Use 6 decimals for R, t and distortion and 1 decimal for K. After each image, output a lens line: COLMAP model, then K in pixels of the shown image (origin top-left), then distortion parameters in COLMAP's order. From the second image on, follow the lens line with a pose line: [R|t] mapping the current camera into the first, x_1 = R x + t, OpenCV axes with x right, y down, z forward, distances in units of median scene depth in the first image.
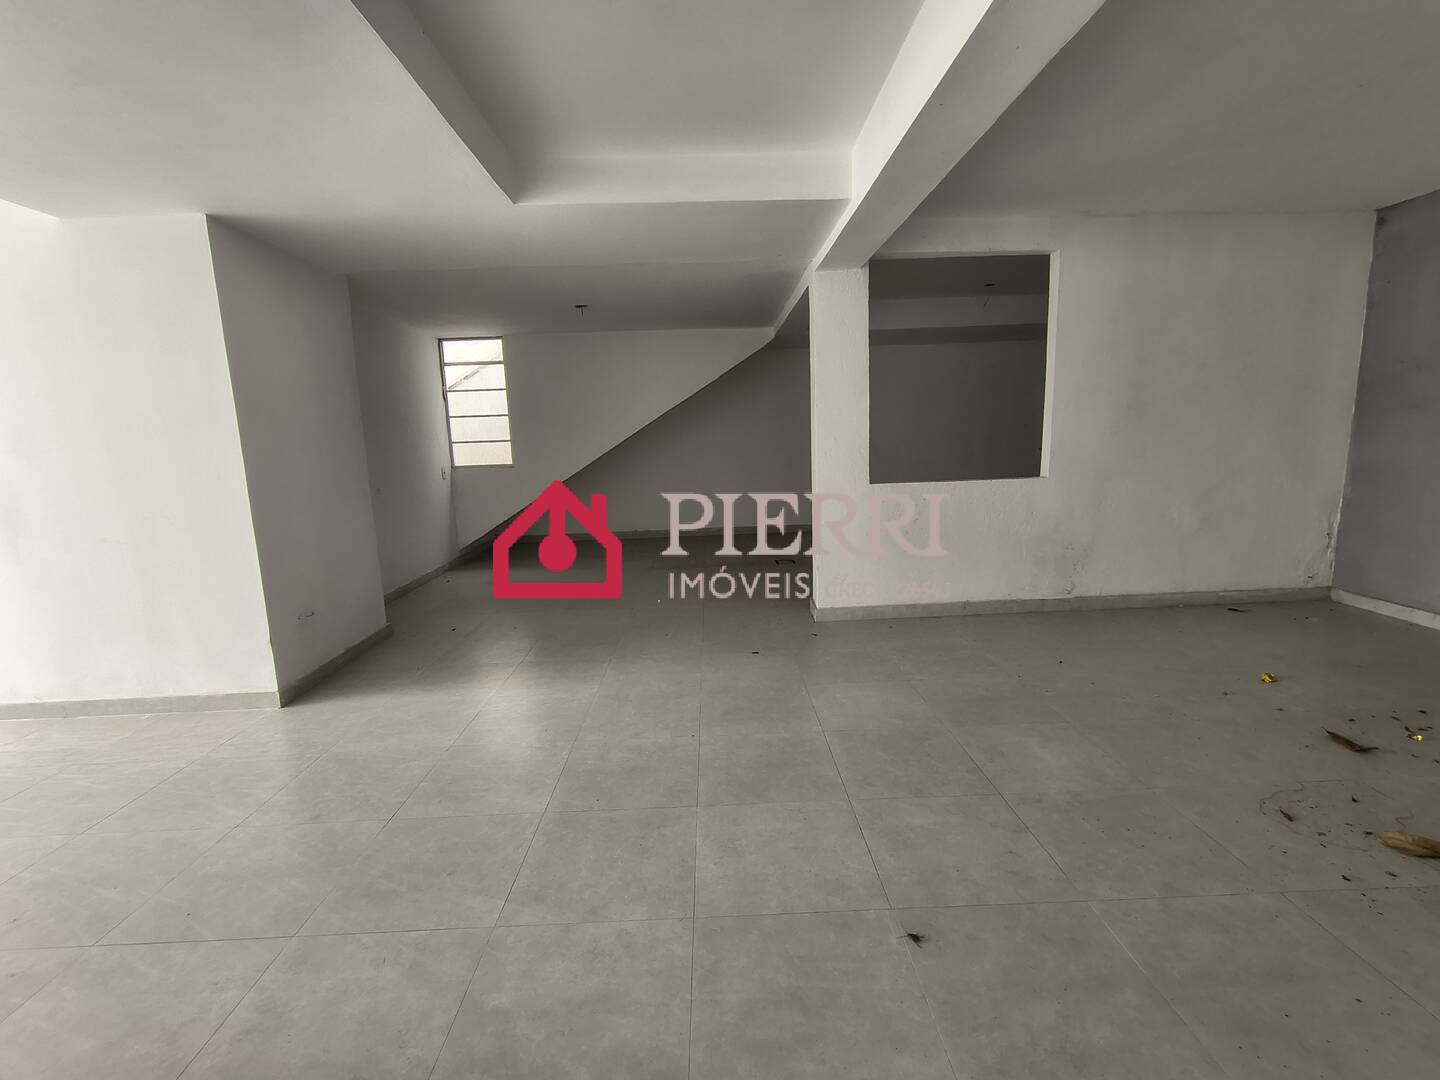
lens RADIAL K [[649.6, 0, 720.0], [0, 649.6, 540.0], [0, 0, 1]] dist [-0.004664, -0.000225]
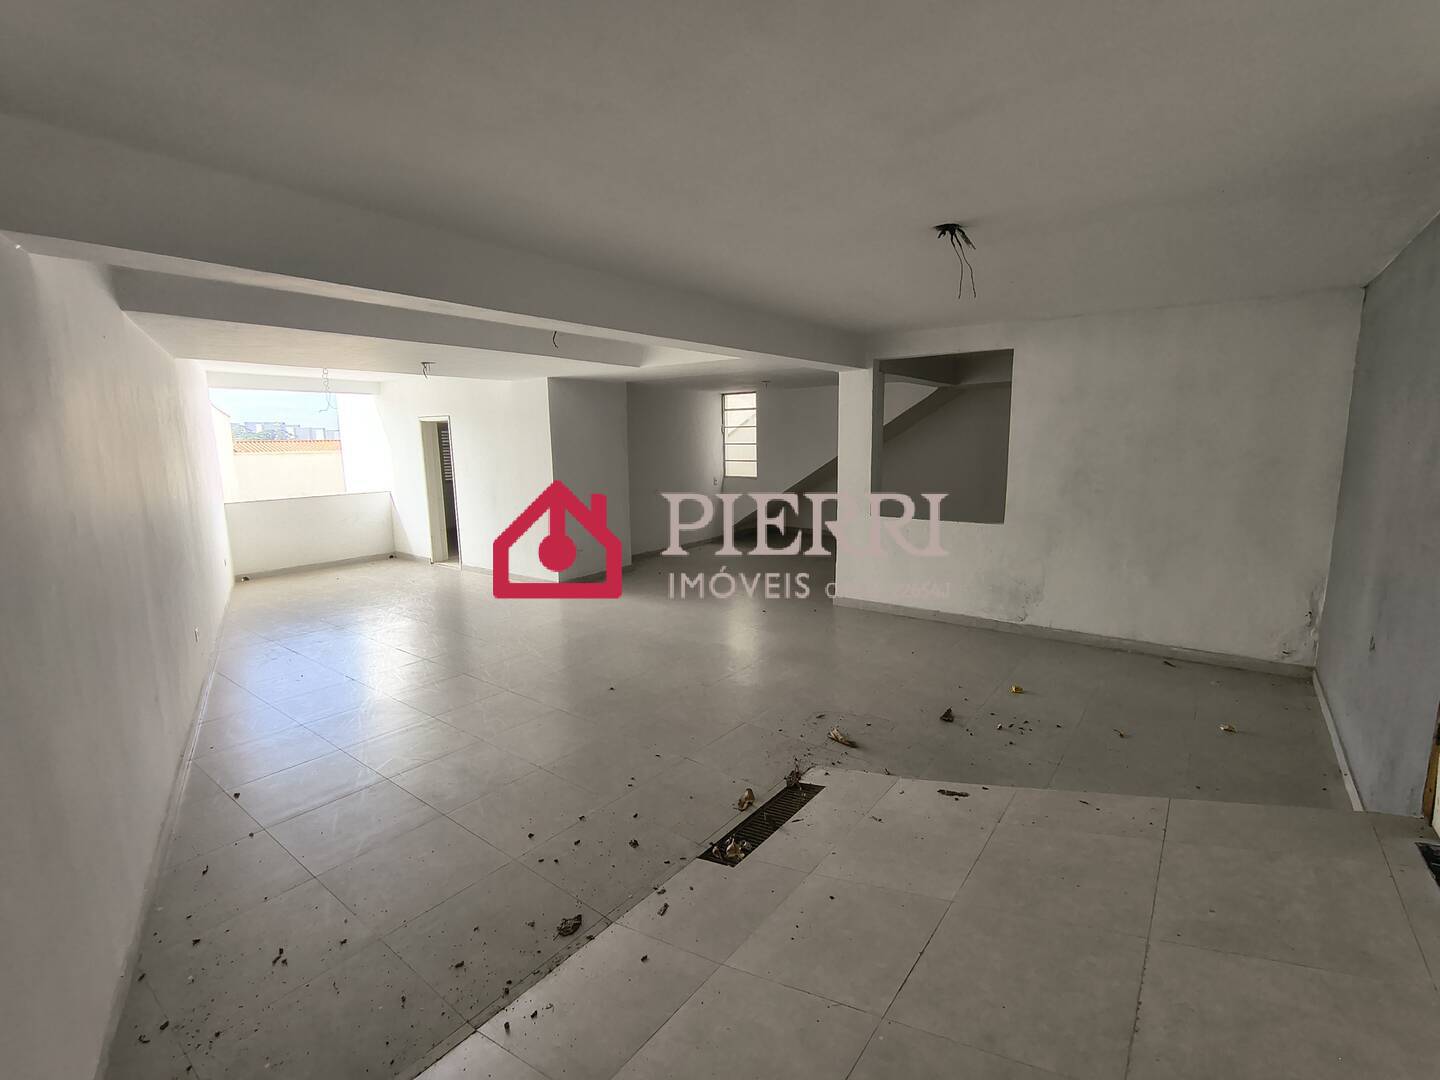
lens RADIAL K [[649.6, 0, 720.0], [0, 649.6, 540.0], [0, 0, 1]] dist [-0.004664, -0.000225]
pose [[0.779854, 0.121424, -0.614072, 0.830689], [-0.111692, 0.992255, 0.054359, -0.071545], [0.615916, 0.026195, 0.787376, -0.319577]]
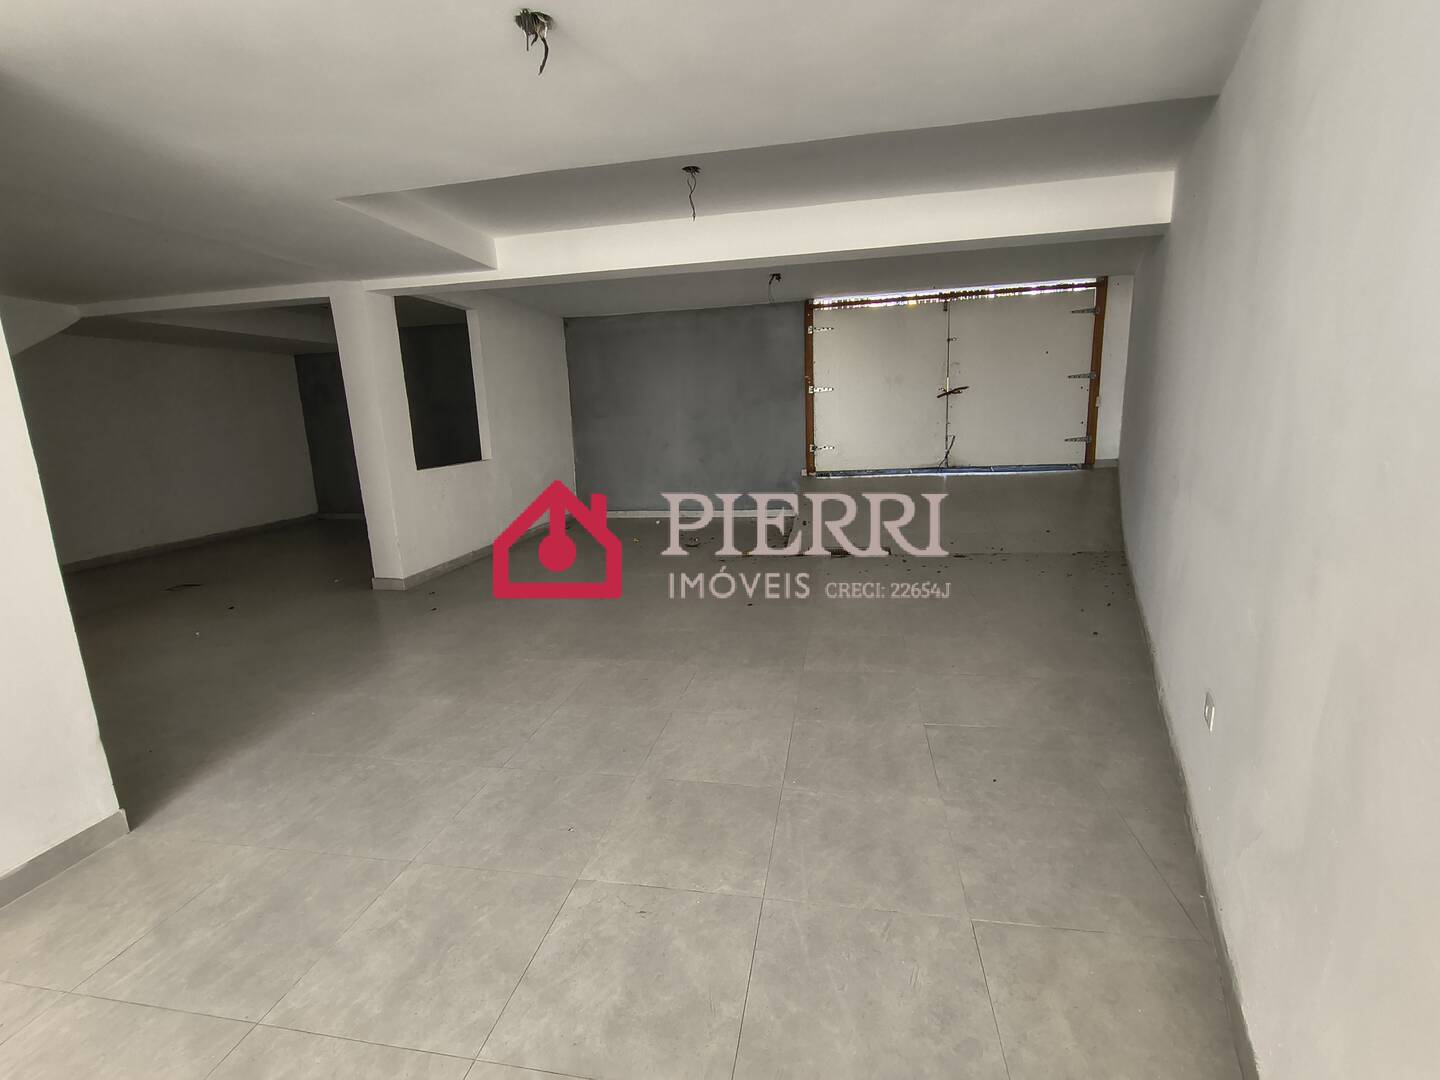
lens RADIAL K [[649.6, 0, 720.0], [0, 649.6, 540.0], [0, 0, 1]] dist [-0.004664, -0.000225]
pose [[0.208137, -0.158146, 0.965230, -0.846387], [0.185657, 0.975289, 0.119760, 0.002720], [-0.960318, 0.154275, 0.232355, 0.167192]]
